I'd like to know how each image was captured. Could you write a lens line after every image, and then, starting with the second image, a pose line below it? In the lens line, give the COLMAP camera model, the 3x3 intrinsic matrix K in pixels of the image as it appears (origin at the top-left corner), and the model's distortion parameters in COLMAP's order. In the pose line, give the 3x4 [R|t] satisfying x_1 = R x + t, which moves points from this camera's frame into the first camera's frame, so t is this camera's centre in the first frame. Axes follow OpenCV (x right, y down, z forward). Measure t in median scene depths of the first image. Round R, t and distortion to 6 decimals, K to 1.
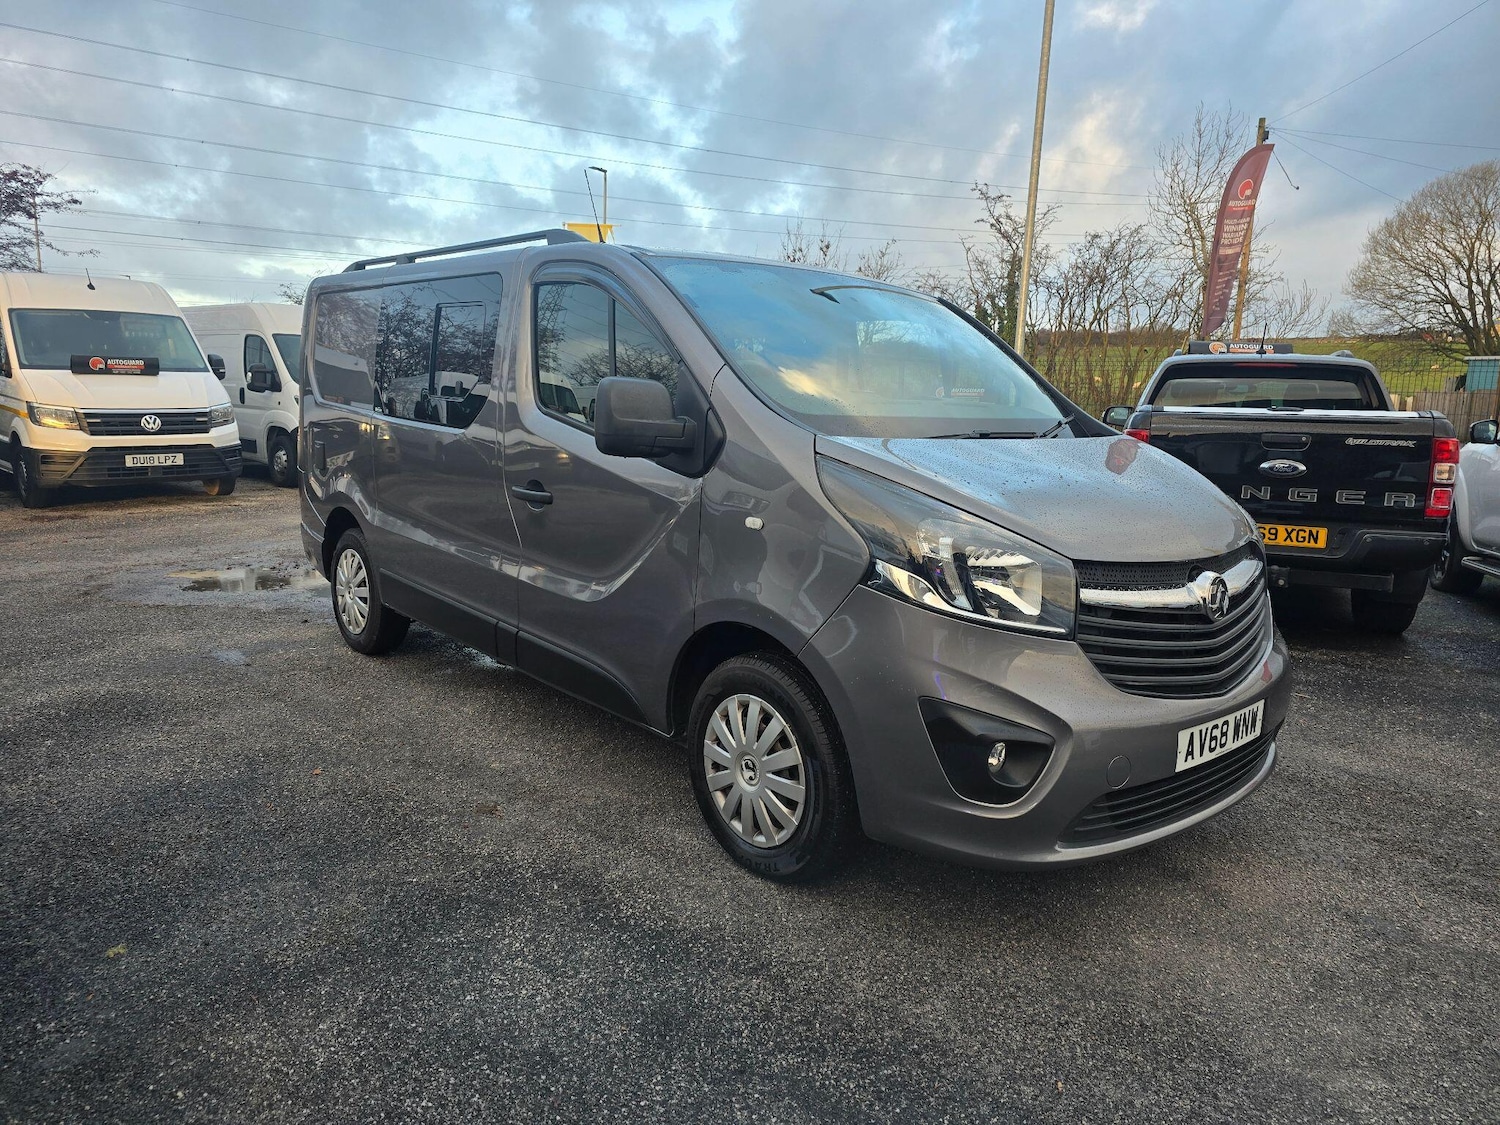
lens RADIAL K [[1000.0, 0, 742.3], [0, 1000.0, 559.8], [0, 0, 1]] dist [0.042250, -0.035110]
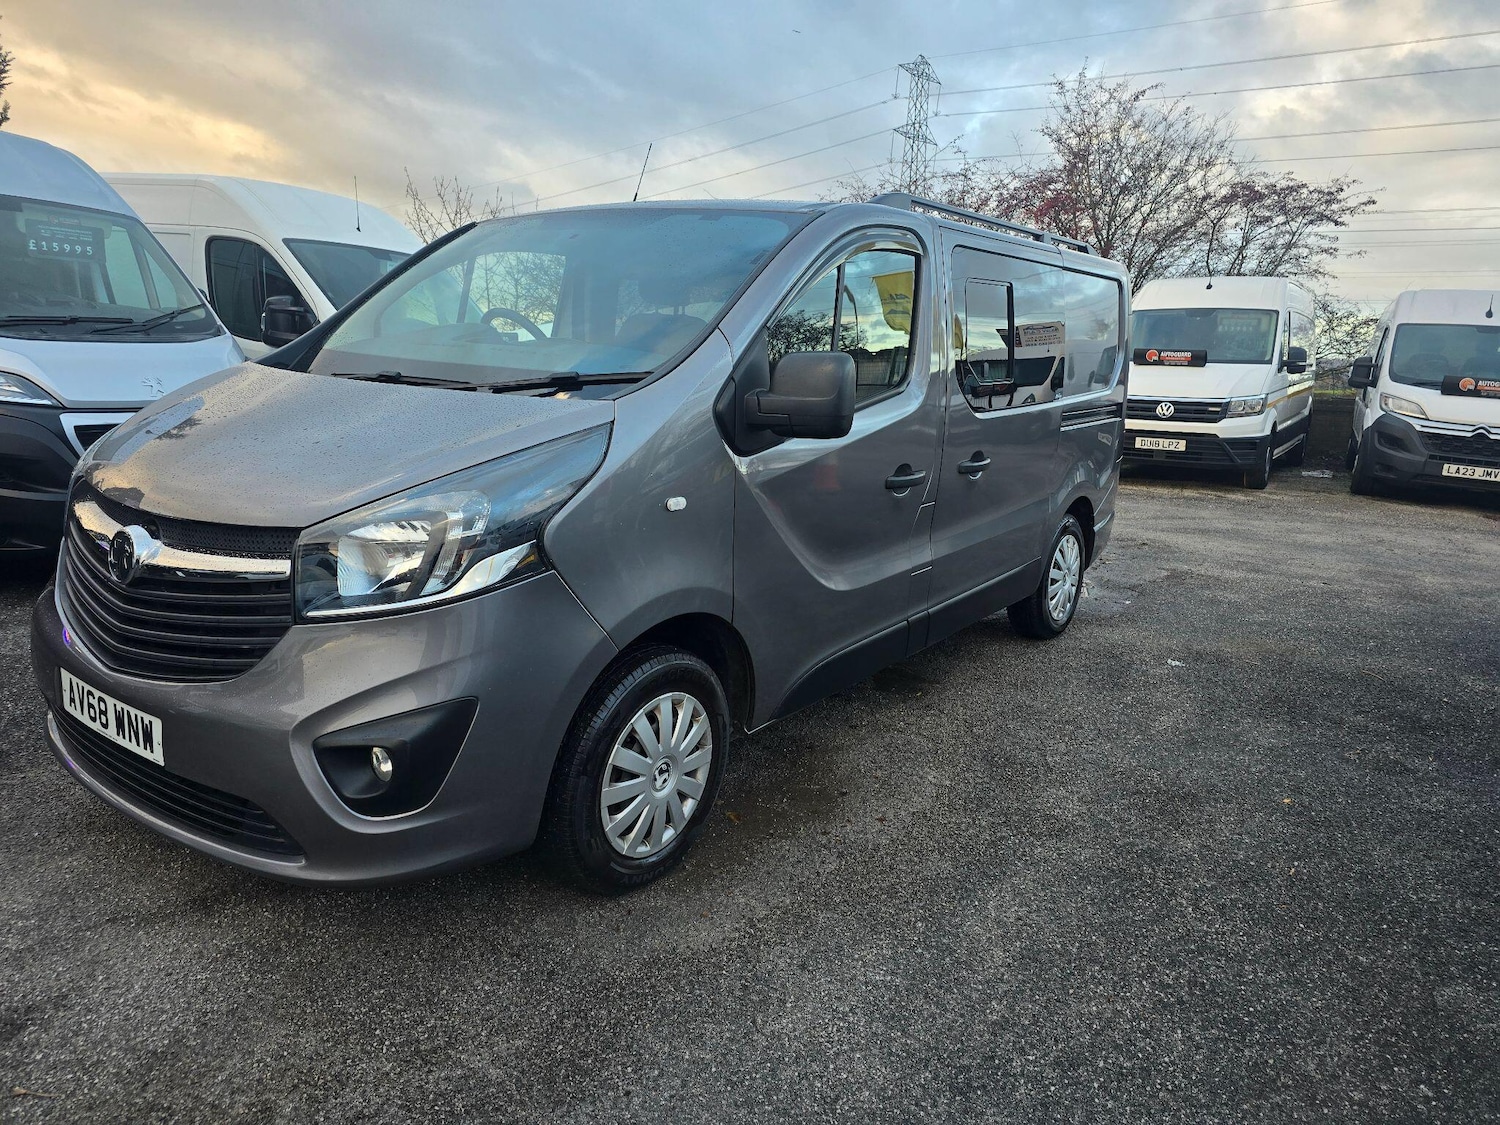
lens RADIAL K [[990.1, 0, 754.6], [0, 990.1, 541.1], [0, 0, 1]] dist [0.053750, -0.046165]
pose [[0.238053, 0.169032, -0.956430, 0.734769], [-0.194169, 0.973143, 0.123658, -0.095287], [0.951646, 0.156272, 0.264480, 0.670667]]
